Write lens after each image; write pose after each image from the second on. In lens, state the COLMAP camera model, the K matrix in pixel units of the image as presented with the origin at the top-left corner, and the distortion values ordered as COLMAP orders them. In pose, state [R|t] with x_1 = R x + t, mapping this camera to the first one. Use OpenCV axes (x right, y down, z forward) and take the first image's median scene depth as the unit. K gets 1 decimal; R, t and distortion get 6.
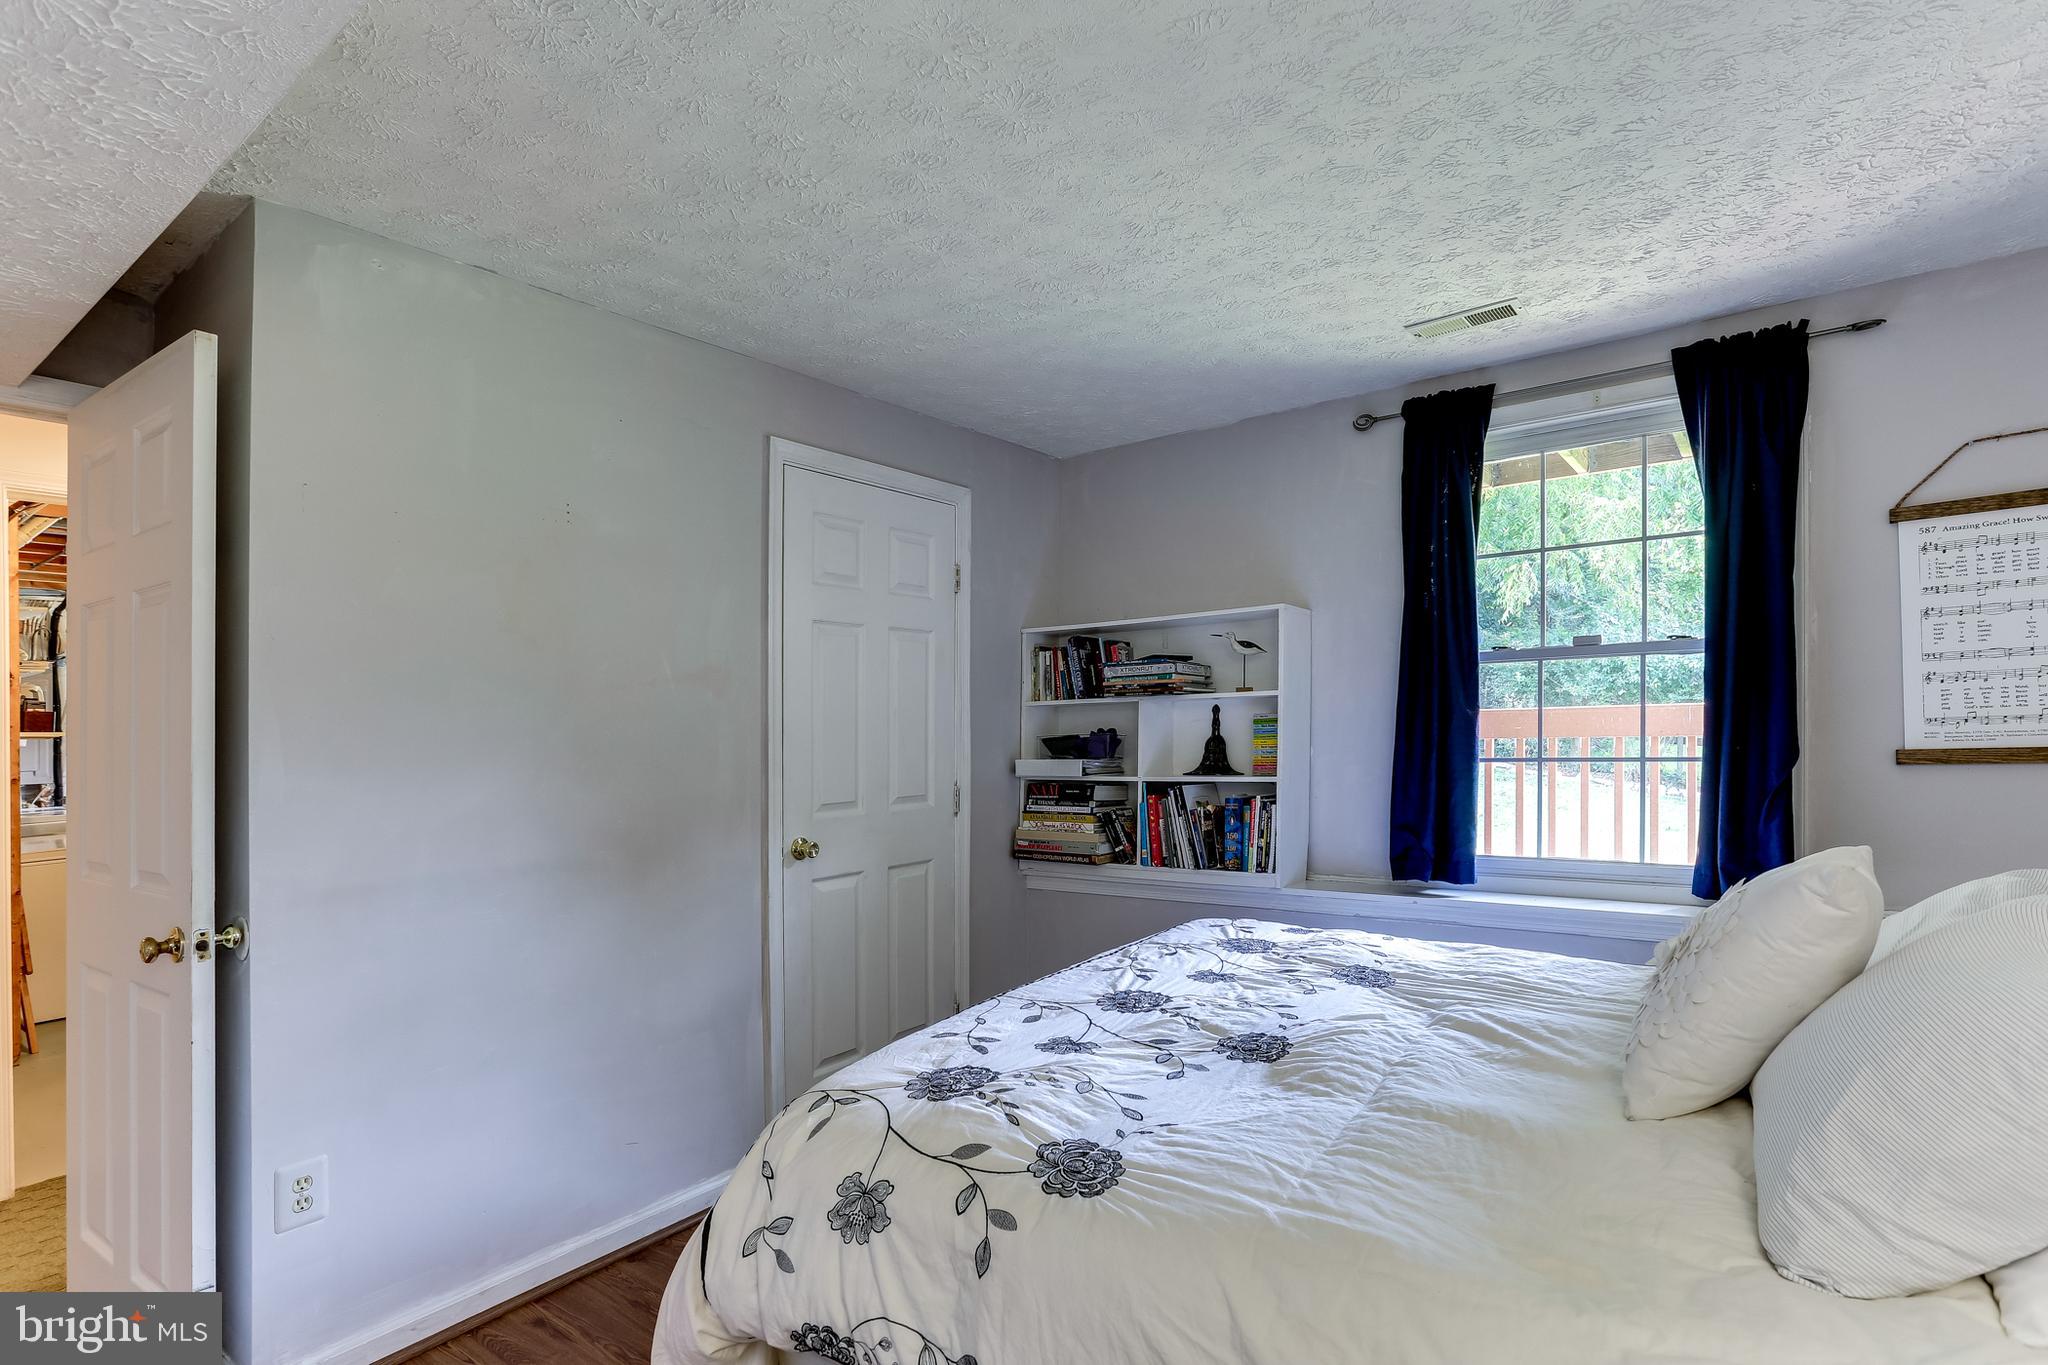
lens RADIAL K [[1021.0, 0, 1021.5], [0, 1021.0, 731.0], [0, 0, 1]] dist [-0.026075, 0.000652]
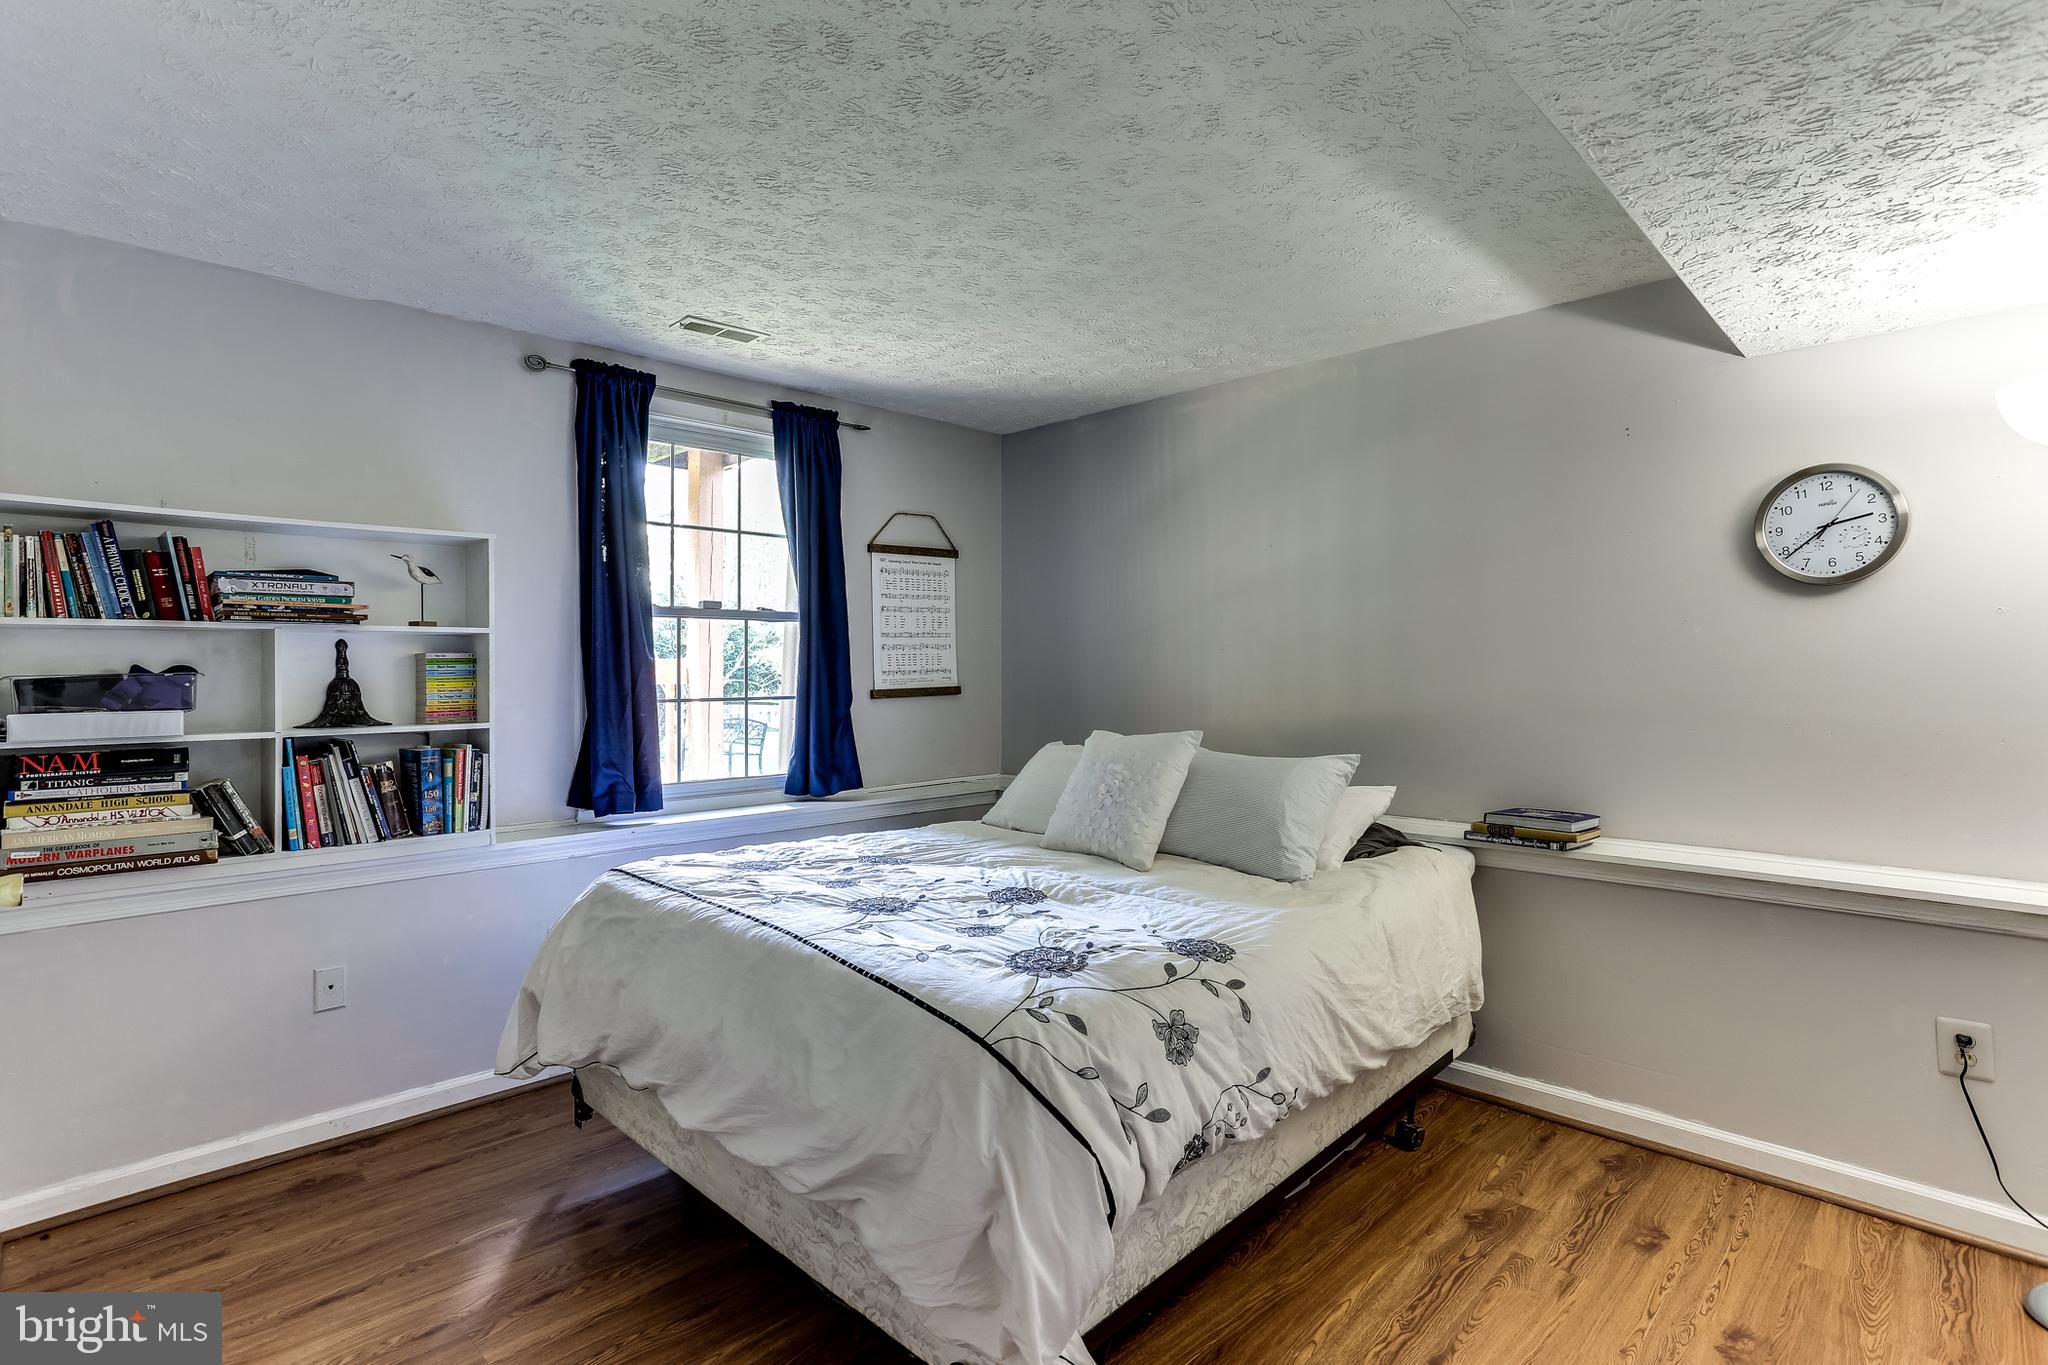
lens RADIAL K [[997.4, 0, 1024.0], [0, 997.4, 682.5], [0, 0, 1]] dist [-0.026314, 0.000717]
pose [[0.142911, 0.009823, 0.989687, -0.608599], [-0.000762, 0.999952, -0.009814, 0.018959], [-0.989735, 0.000649, 0.142911, 0.437866]]
